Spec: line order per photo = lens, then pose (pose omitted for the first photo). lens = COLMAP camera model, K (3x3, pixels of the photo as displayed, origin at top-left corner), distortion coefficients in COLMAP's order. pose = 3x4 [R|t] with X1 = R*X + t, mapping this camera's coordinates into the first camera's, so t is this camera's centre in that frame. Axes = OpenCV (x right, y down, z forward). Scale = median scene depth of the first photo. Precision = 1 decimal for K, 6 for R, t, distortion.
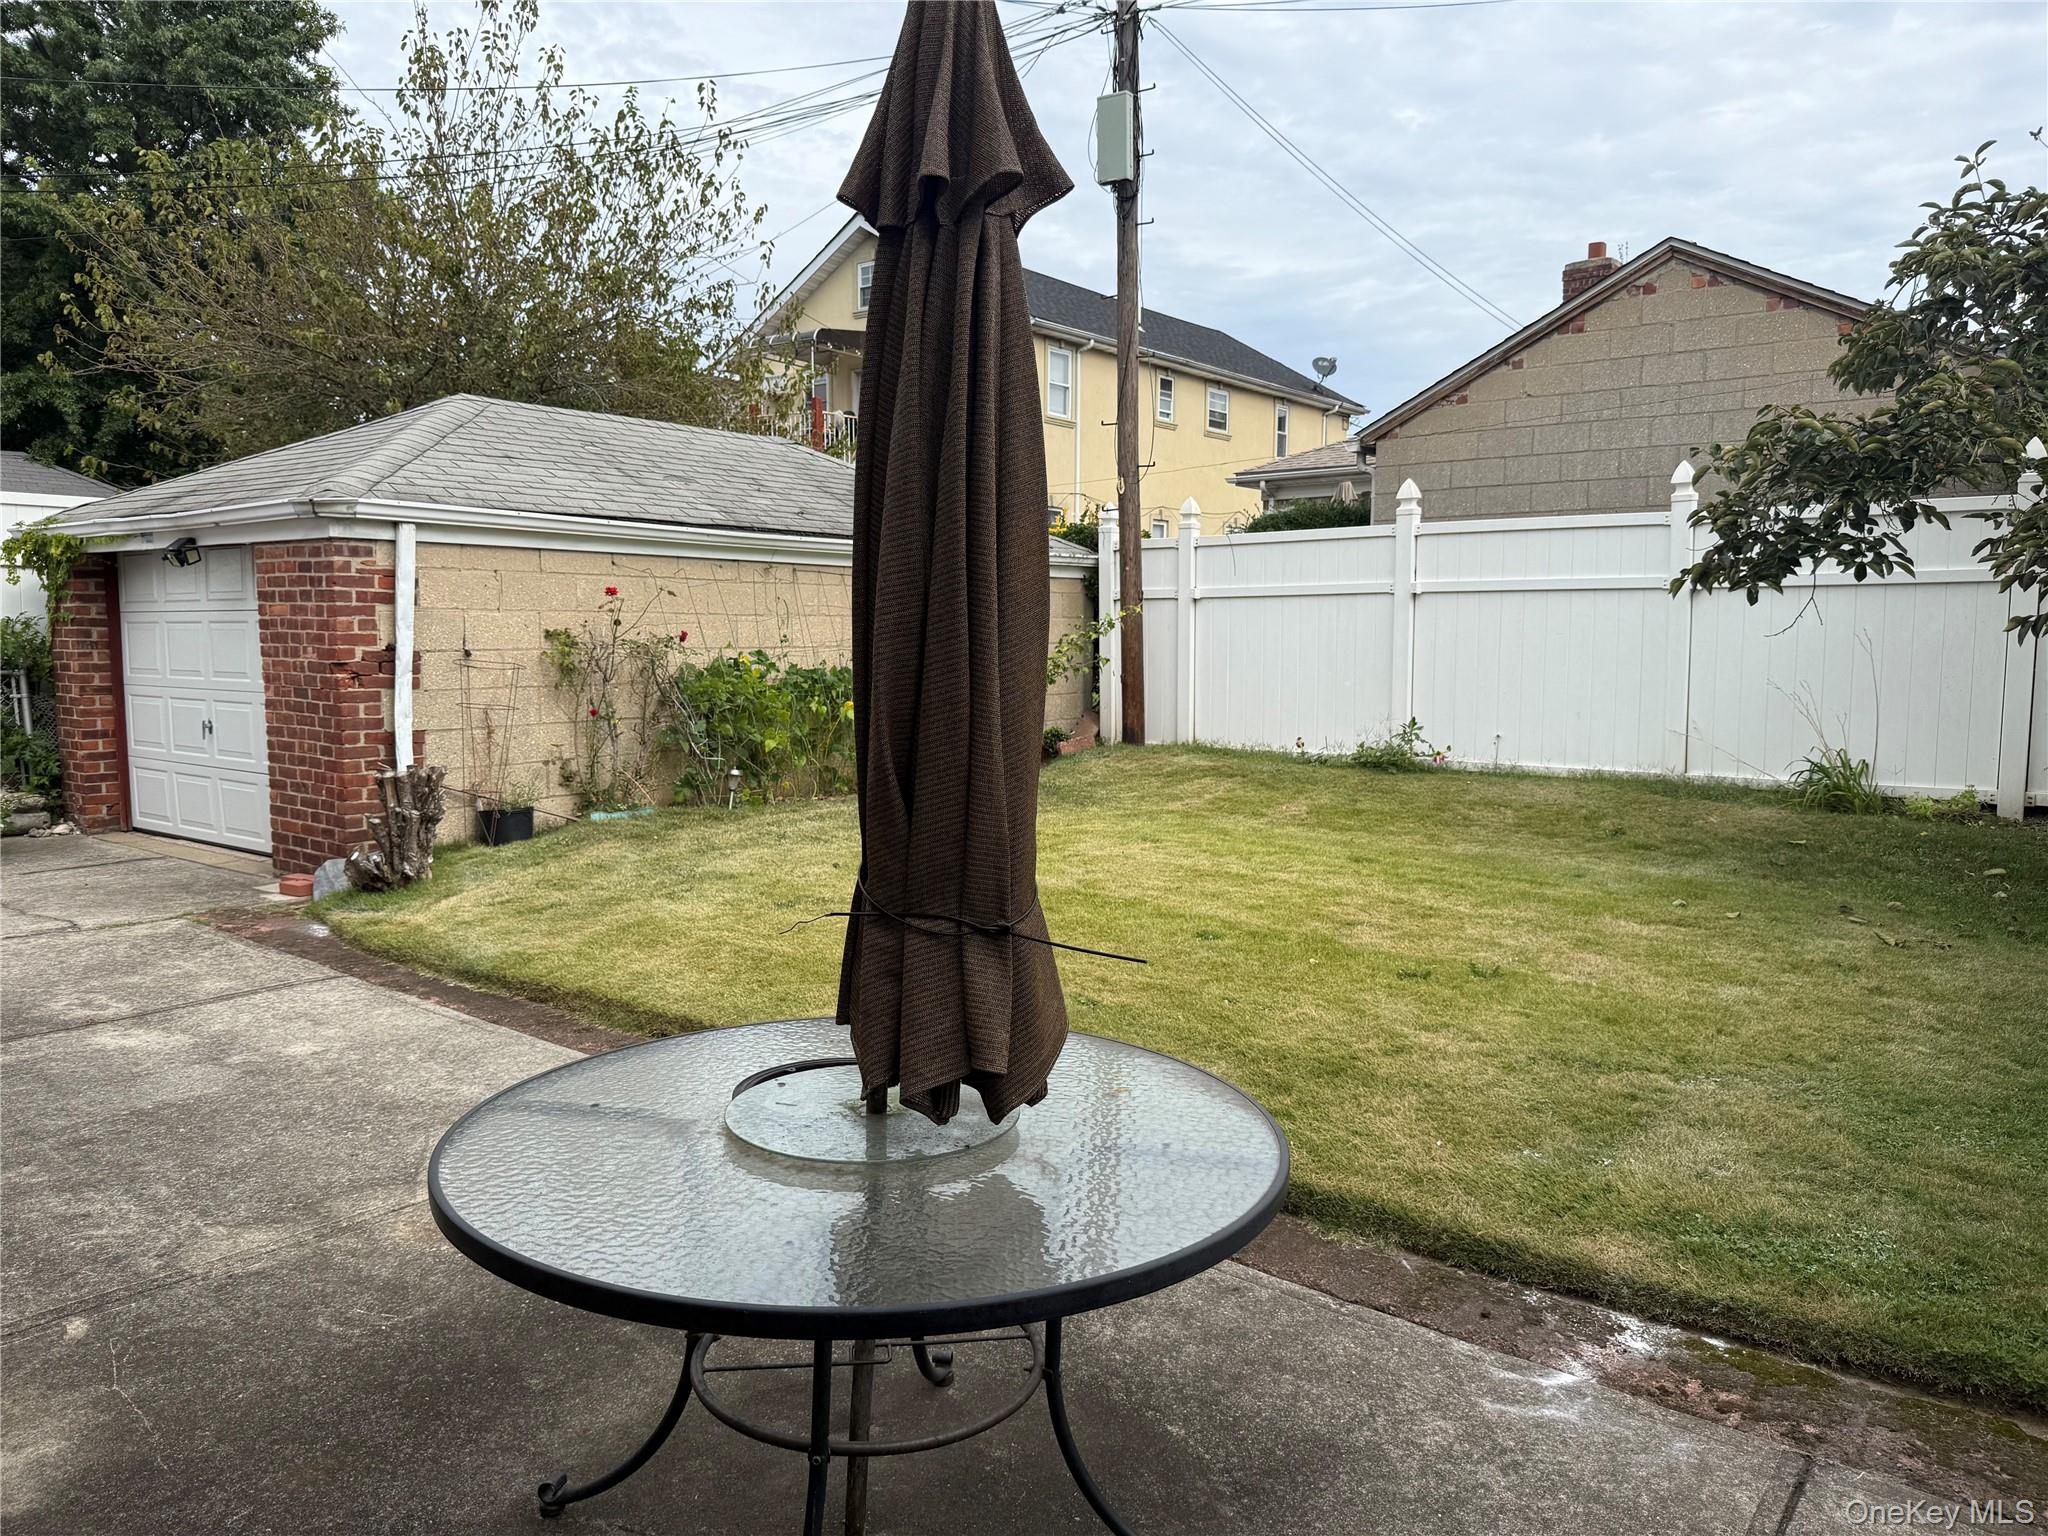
lens RADIAL K [[1450.4, 0, 1039.2], [0, 1450.4, 777.0], [0, 0, 1]] dist [0.154456, -0.218495]
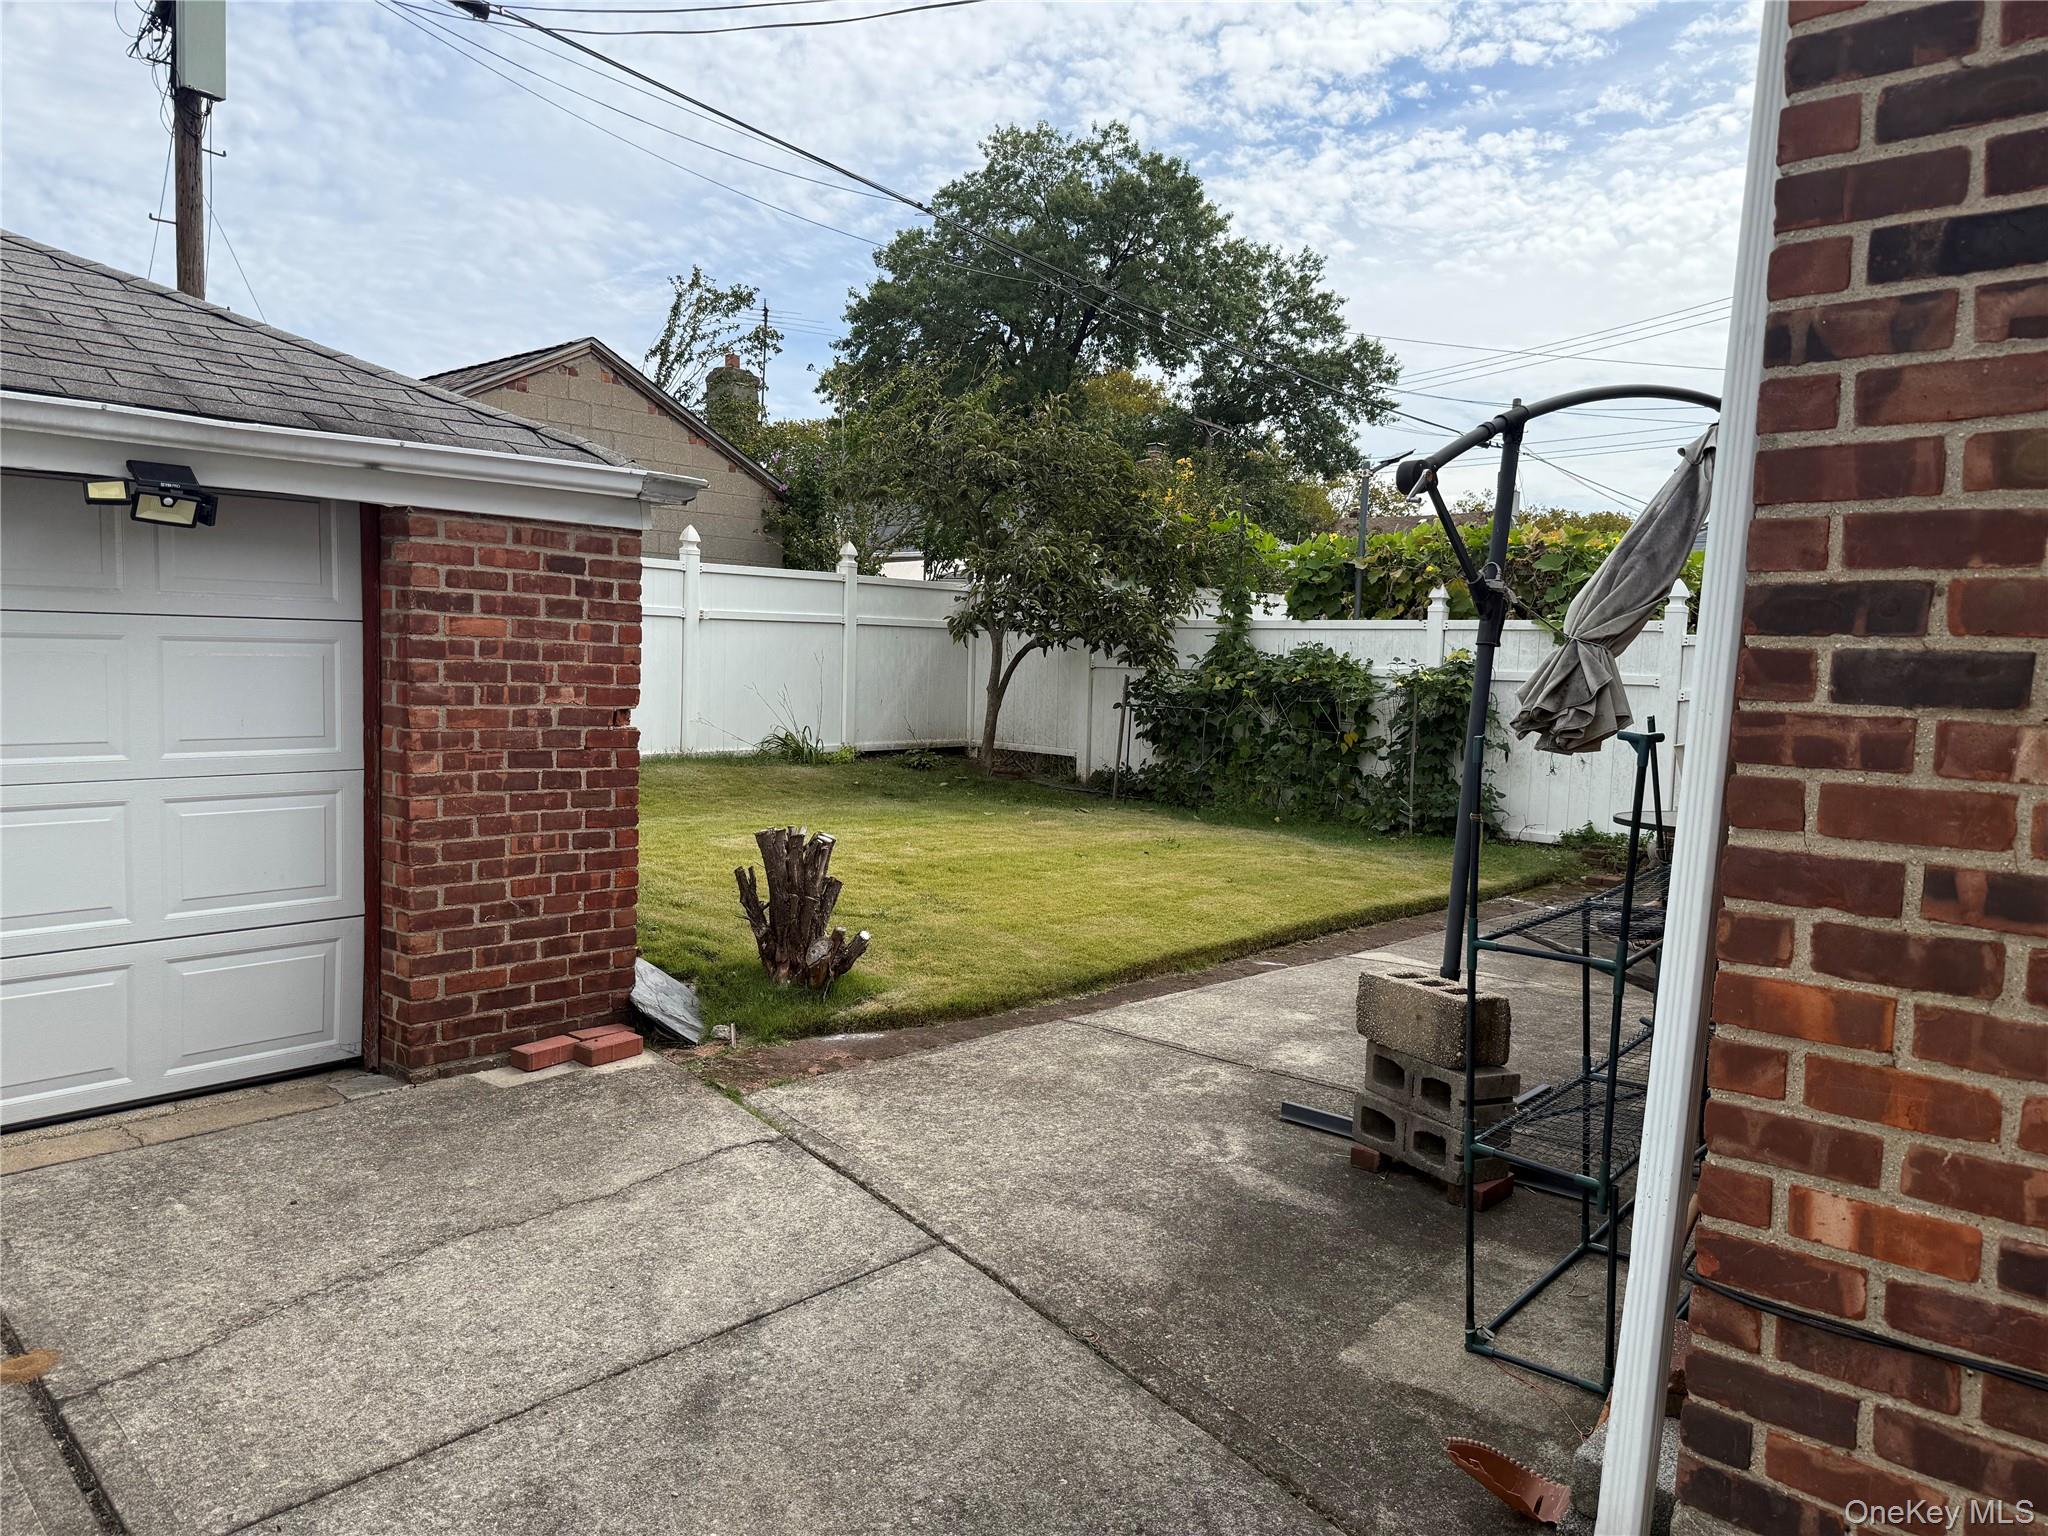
lens RADIAL K [[1423.7, 0, 1022.8], [0, 1423.7, 762.1], [0, 0, 1]] dist [0.176974, -0.204758]
pose [[0.098845, -0.075160, 0.992260, -0.830039], [0.071762, 0.995086, 0.068225, -0.060336], [-0.992512, 0.064463, 0.103753, 0.541946]]
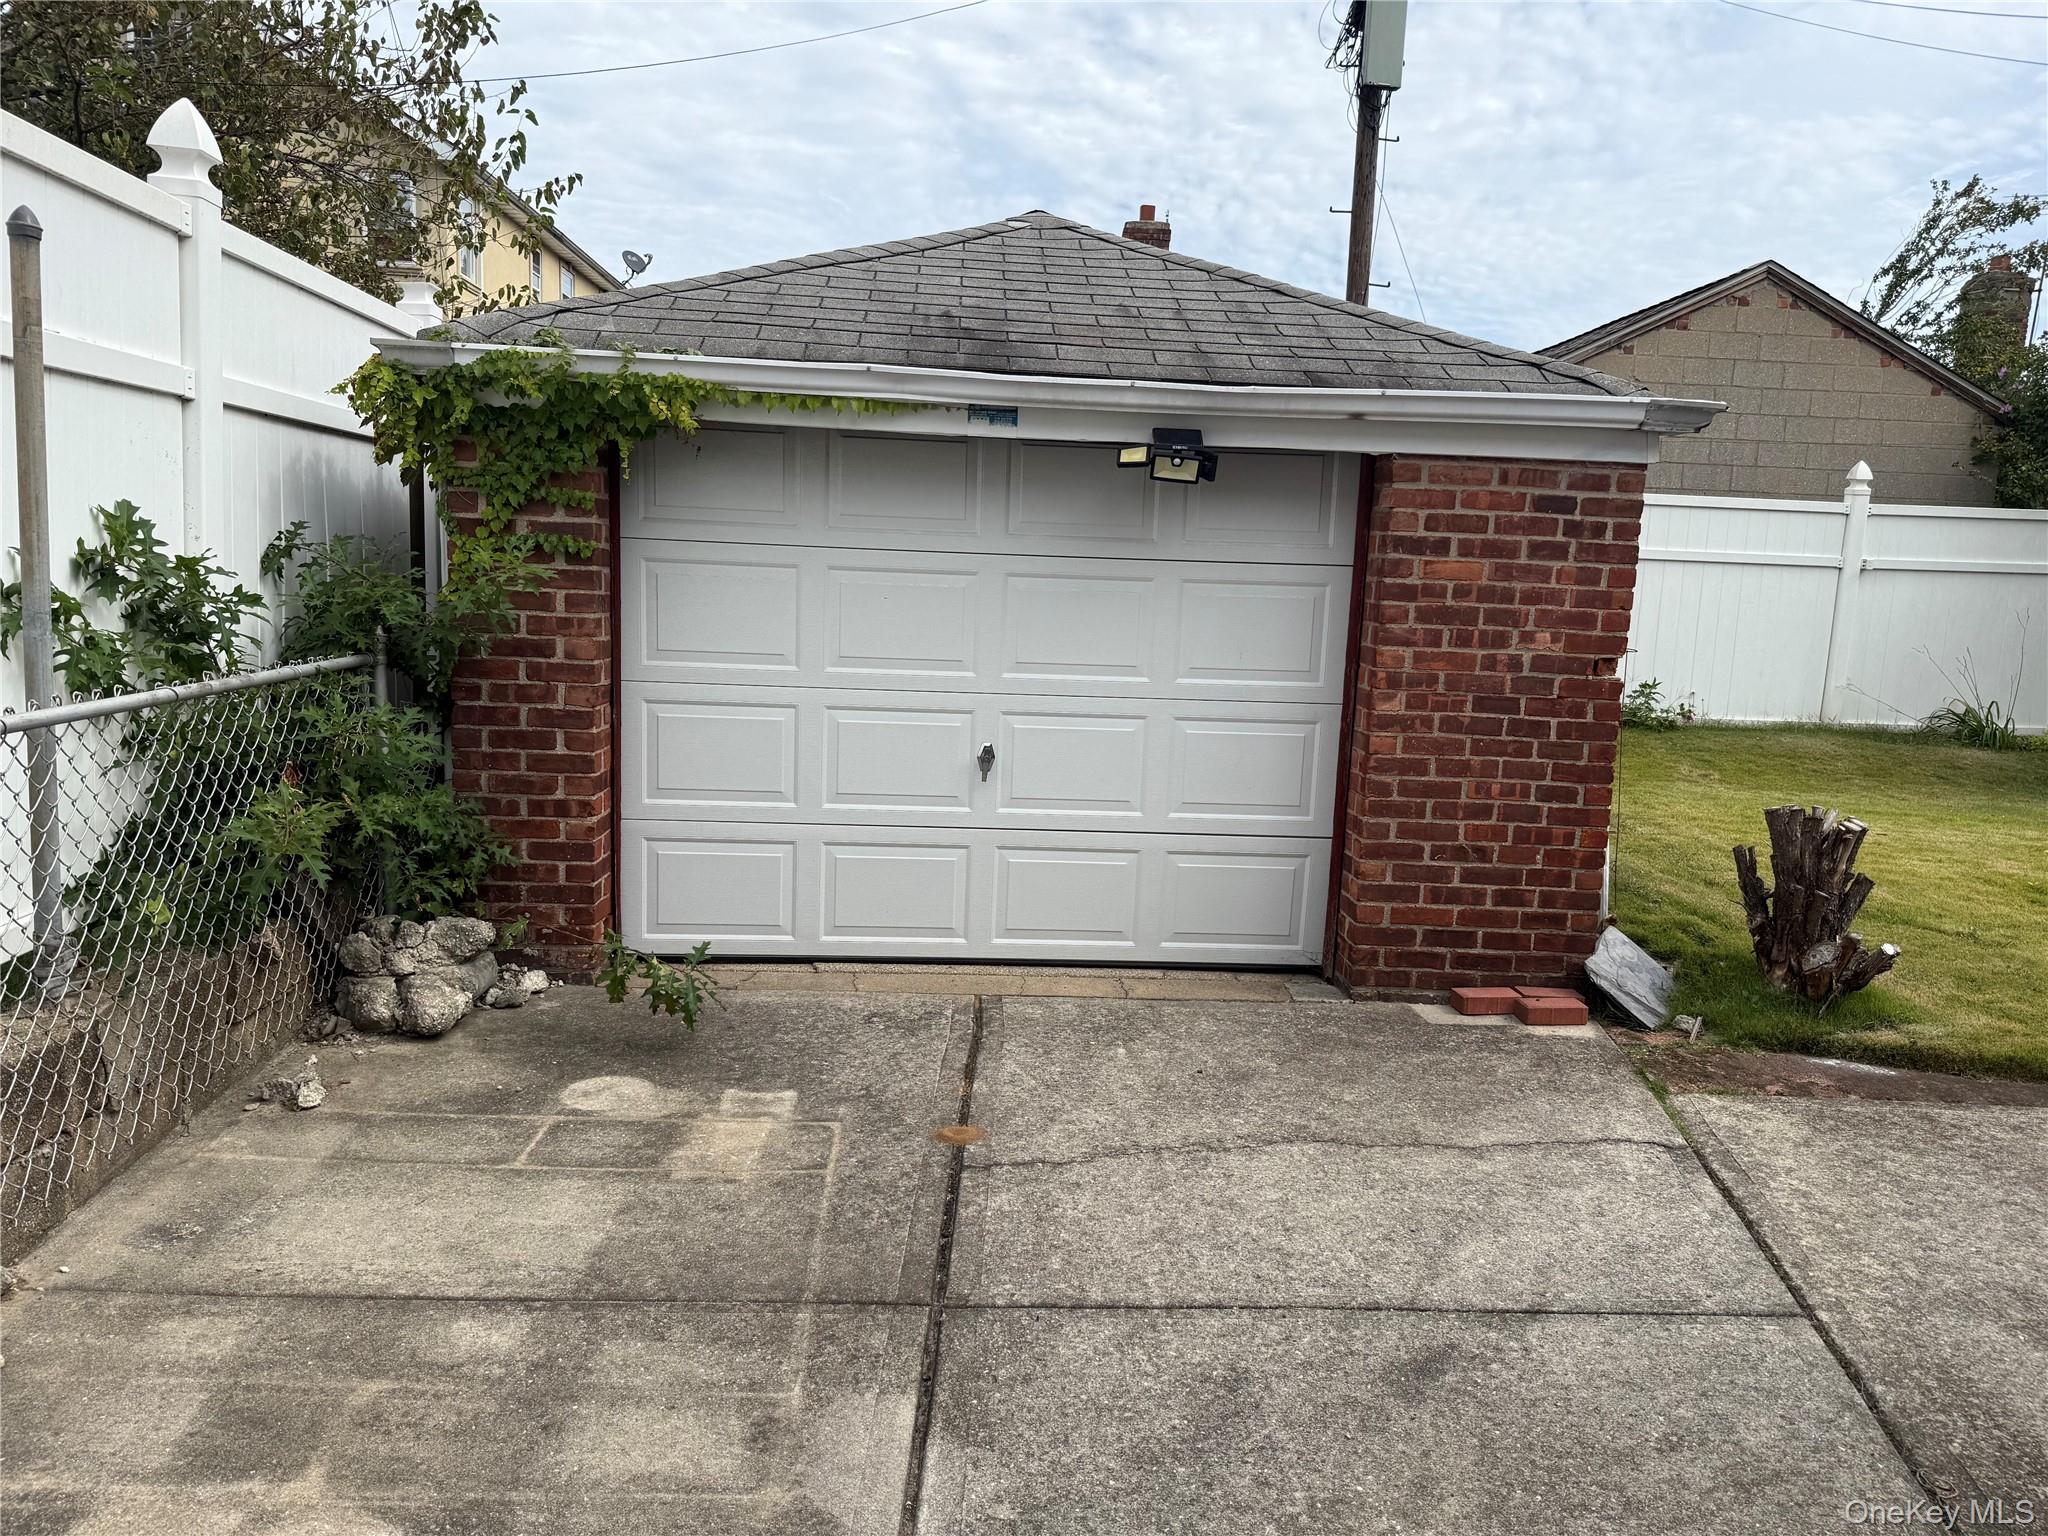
lens RADIAL K [[1436.3, 0, 1022.9], [0, 1436.3, 760.0], [0, 0, 1]] dist [0.147009, -0.152910]
pose [[0.744586, -0.058819, 0.664930, -0.823570], [0.026080, 0.997913, 0.059070, -0.058904], [-0.667017, -0.026641, 0.744566, 0.532290]]
